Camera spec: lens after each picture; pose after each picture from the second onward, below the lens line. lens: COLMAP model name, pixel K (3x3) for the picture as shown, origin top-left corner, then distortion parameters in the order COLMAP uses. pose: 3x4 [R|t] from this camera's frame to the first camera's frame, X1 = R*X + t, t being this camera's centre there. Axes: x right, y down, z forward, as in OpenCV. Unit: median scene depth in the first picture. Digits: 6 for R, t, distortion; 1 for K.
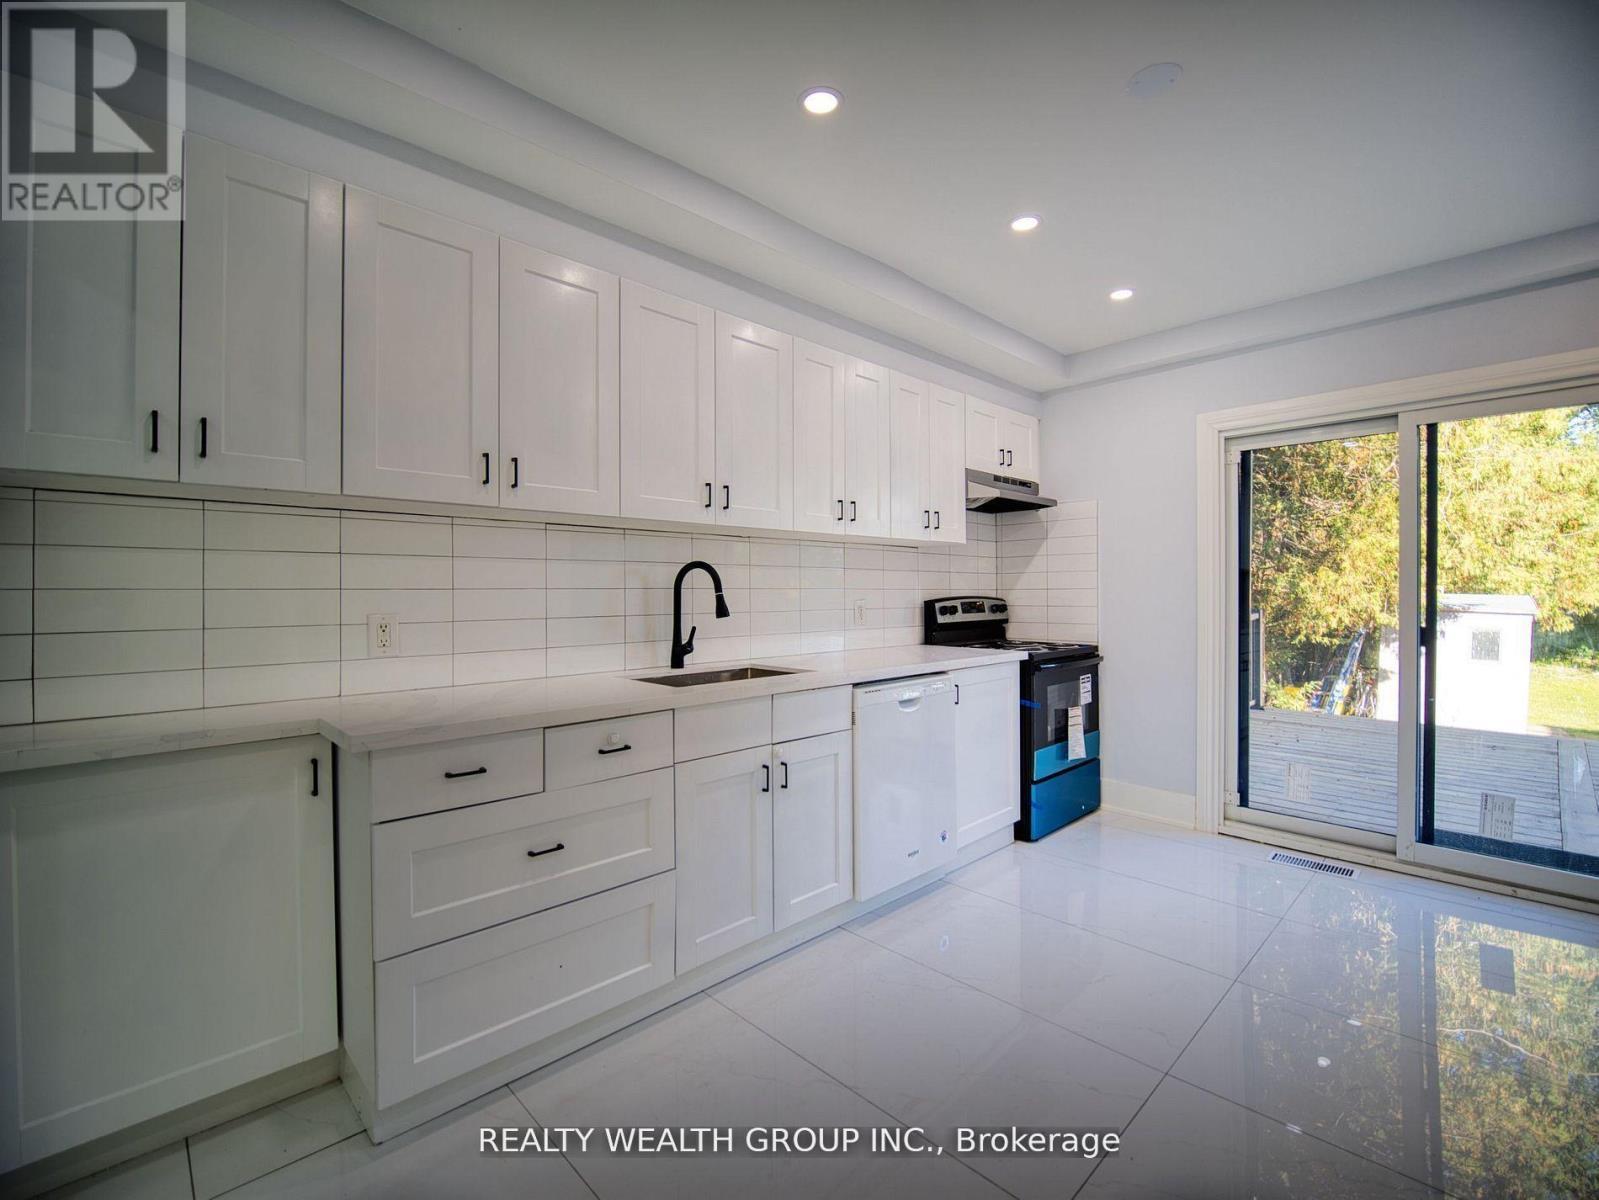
lens RADIAL K [[715.2, 0, 796.5], [0, 715.2, 594.7], [0, 0, 1]] dist [-0.012202, -0.002058]
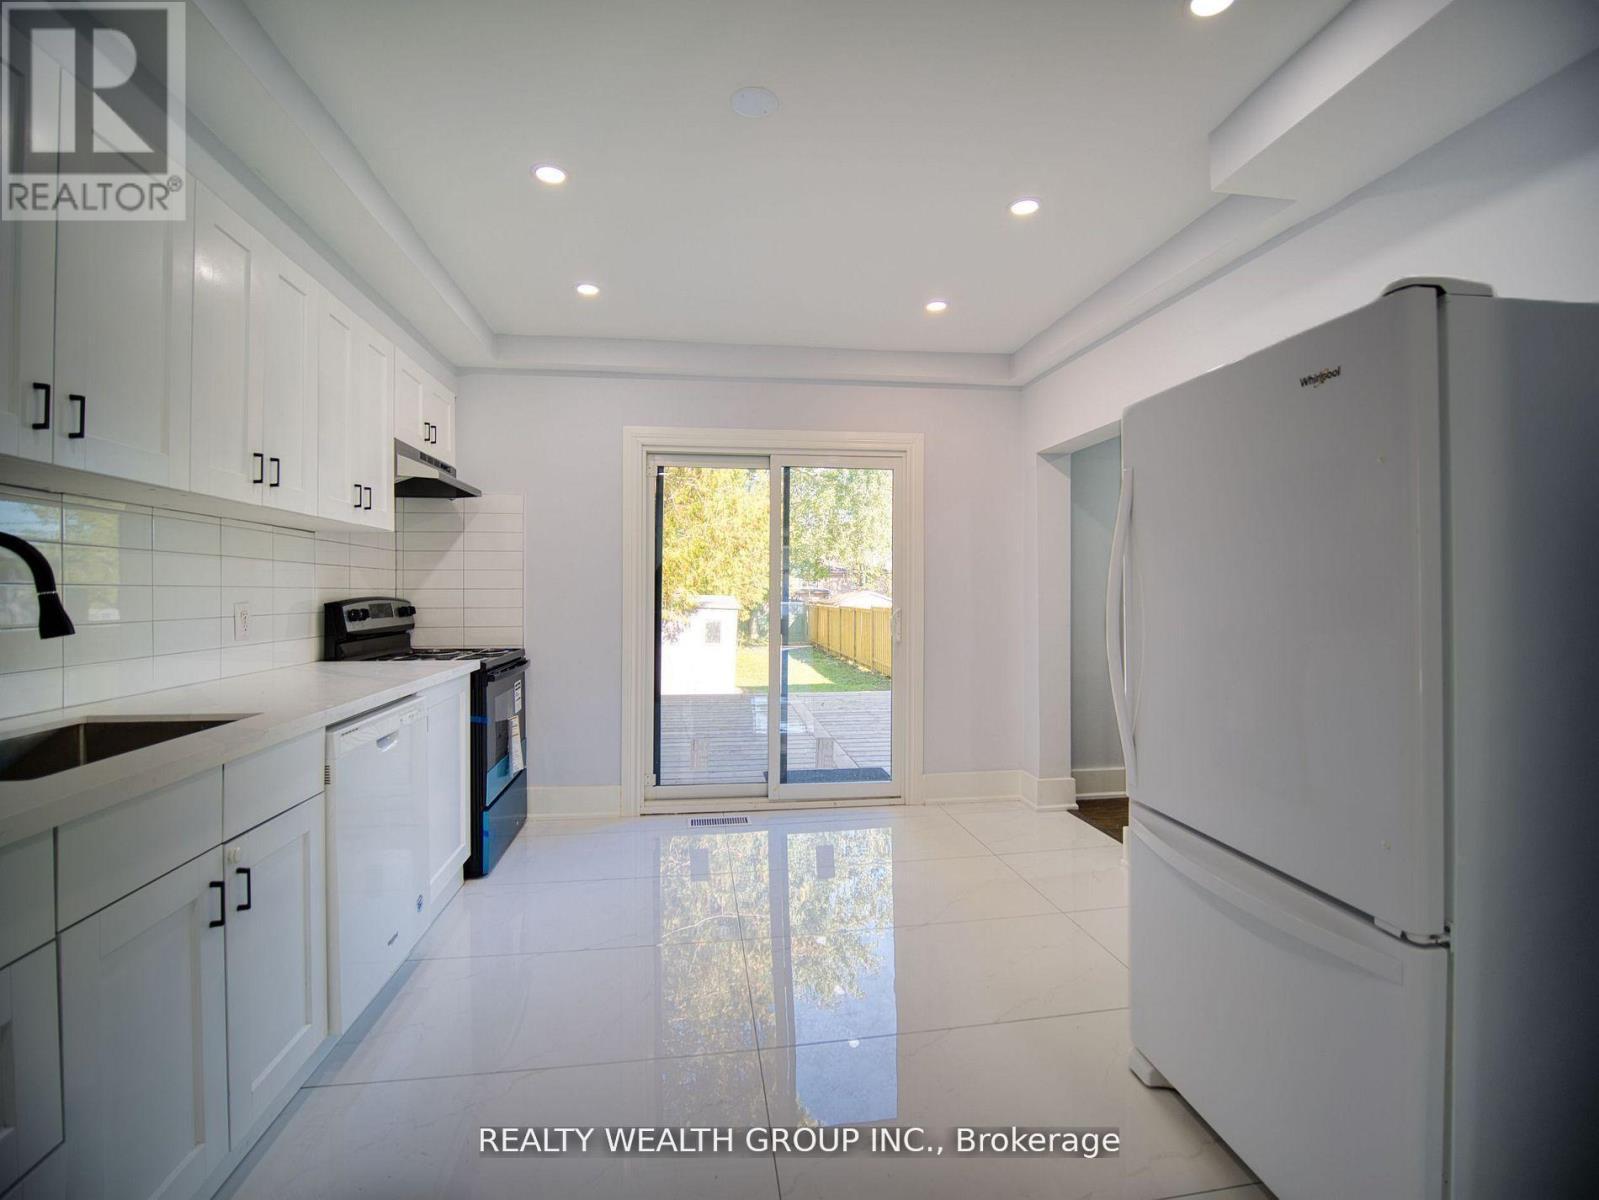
lens RADIAL K [[715.2, 0, 801.7], [0, 715.2, 592.2], [0, 0, 1]] dist [-0.012202, -0.002058]
pose [[0.578680, 0.003632, 0.815547, -0.153784], [-0.000354, 0.999991, -0.004202, -0.000082], [-0.815555, 0.002143, 0.578676, 0.167231]]
